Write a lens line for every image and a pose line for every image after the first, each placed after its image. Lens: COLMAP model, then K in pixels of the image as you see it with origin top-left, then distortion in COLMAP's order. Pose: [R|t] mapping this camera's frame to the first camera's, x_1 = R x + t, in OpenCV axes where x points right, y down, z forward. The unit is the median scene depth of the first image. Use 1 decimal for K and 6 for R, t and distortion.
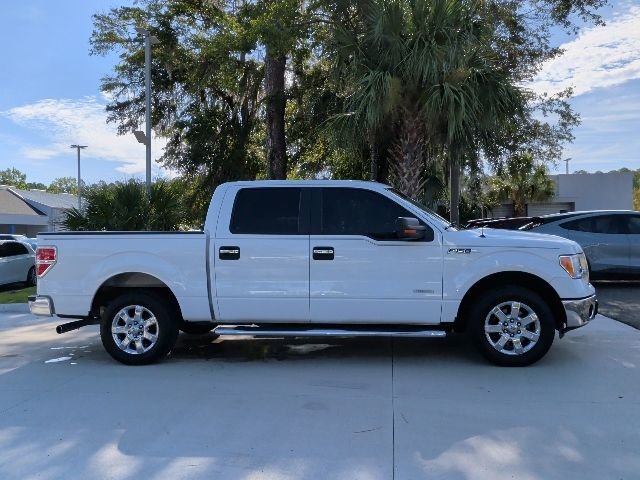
lens RADIAL K [[532.5, 0, 318.9], [0, 532.5, 238.1], [0, 0, 1]] dist [0.060470, -0.109691]
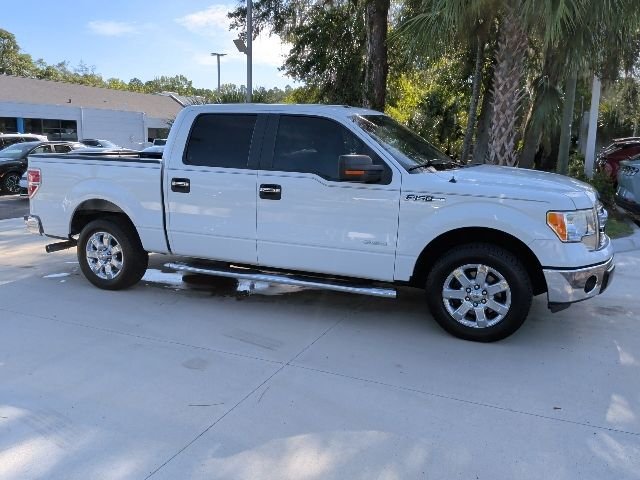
lens RADIAL K [[532.5, 0, 319.2], [0, 532.5, 239.9], [0, 0, 1]] dist [0.060470, -0.109691]
pose [[0.959032, 0.076600, -0.272744, 0.313080], [-0.028457, 0.983930, 0.176274, -0.047567], [0.281864, -0.161291, 0.945800, 0.159026]]
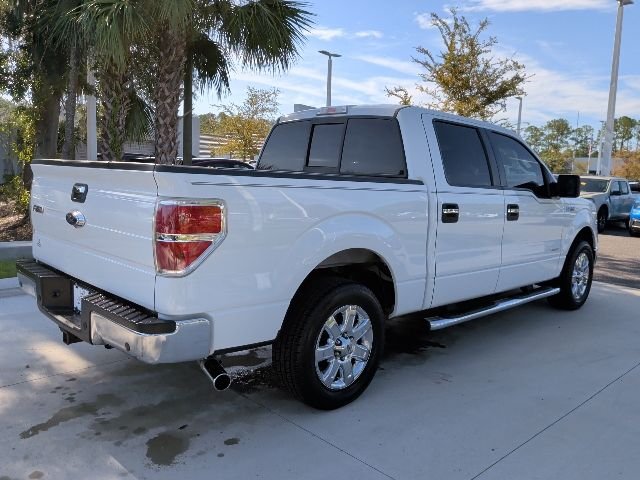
lens RADIAL K [[532.5, 0, 319.1], [0, 532.5, 236.9], [0, 0, 1]] dist [0.060470, -0.109691]
pose [[0.621528, -0.048861, 0.781866, -0.787273], [-0.046180, 0.994032, 0.098829, -0.002097], [-0.782029, -0.097531, 0.615563, 0.668101]]
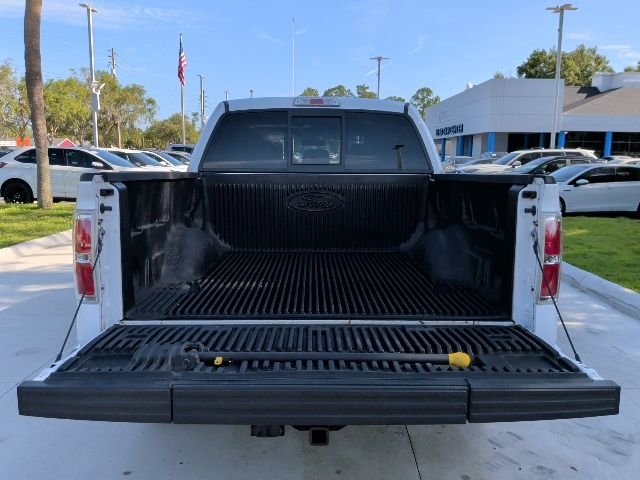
lens RADIAL K [[532.5, 0, 320.2], [0, 532.5, 239.5], [0, 0, 1]] dist [0.060470, -0.109691]
pose [[0.126649, 0.175416, -0.976314, 0.734226], [-0.017116, 0.984479, 0.174663, -0.057928], [0.991800, -0.005410, 0.127686, 1.029353]]
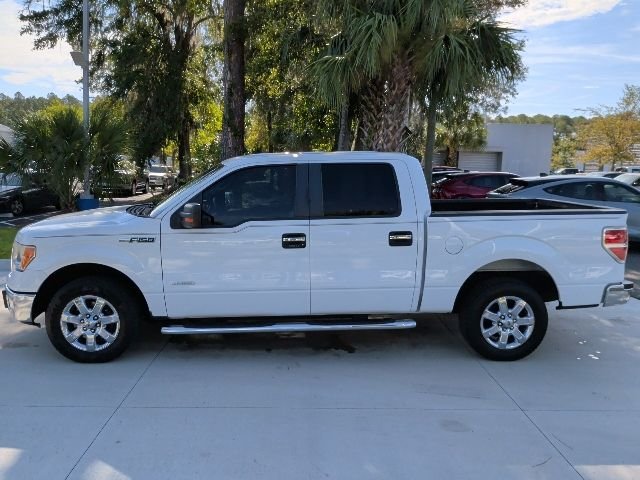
lens RADIAL K [[532.5, 0, 319.5], [0, 532.5, 238.9], [0, 0, 1]] dist [0.060470, -0.109691]
pose [[0.984117, 0.021642, 0.176196, -0.291117], [-0.044257, 0.991112, 0.125453, -0.079000], [-0.171915, -0.131258, 0.976328, 0.132724]]
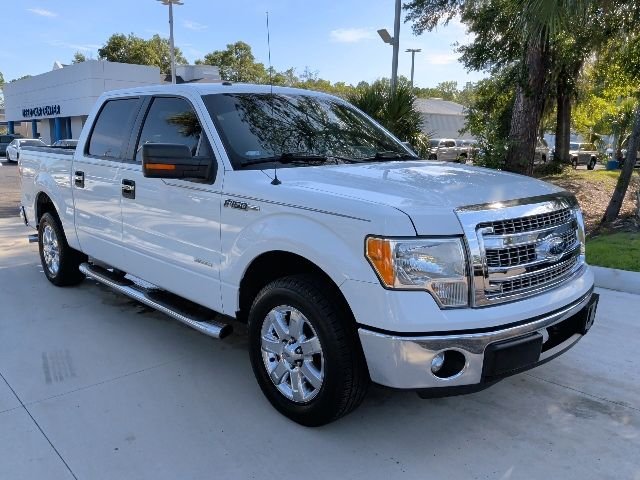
lens RADIAL K [[532.5, 0, 319.4], [0, 532.5, 239.8], [0, 0, 1]] dist [0.060470, -0.109691]
pose [[0.767616, 0.139095, -0.625634, 0.638475], [-0.025052, 0.981931, 0.187572, -0.044756], [0.640420, -0.128310, 0.757231, 0.560261]]
